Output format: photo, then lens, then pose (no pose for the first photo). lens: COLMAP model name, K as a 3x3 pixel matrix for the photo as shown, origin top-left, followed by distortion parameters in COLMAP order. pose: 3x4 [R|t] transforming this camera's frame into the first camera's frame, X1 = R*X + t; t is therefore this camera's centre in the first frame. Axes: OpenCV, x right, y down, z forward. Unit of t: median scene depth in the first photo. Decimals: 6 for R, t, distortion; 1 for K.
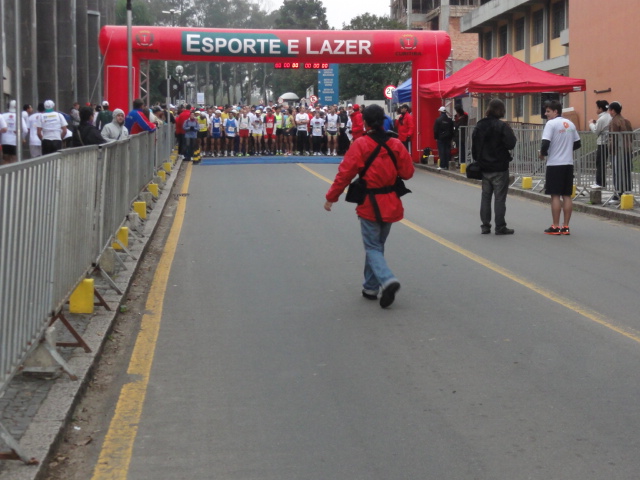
lens RADIAL K [[1099.6, 0, 319.6], [0, 1099.6, 238.1], [0, 0, 1]] dist [0.147611, 0.000000]
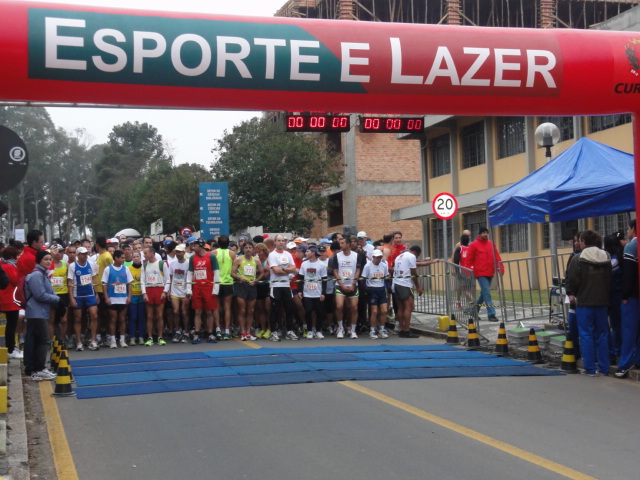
lens RADIAL K [[991.9, 0, 319.6], [0, 991.9, 242.6], [0, 0, 1]] dist [-0.023264, 0.000000]
pose [[0.979826, -0.018930, 0.198952, -0.098411], [0.042942, 0.992193, -0.117083, -0.079515], [-0.195182, 0.123264, 0.972990, 0.699564]]
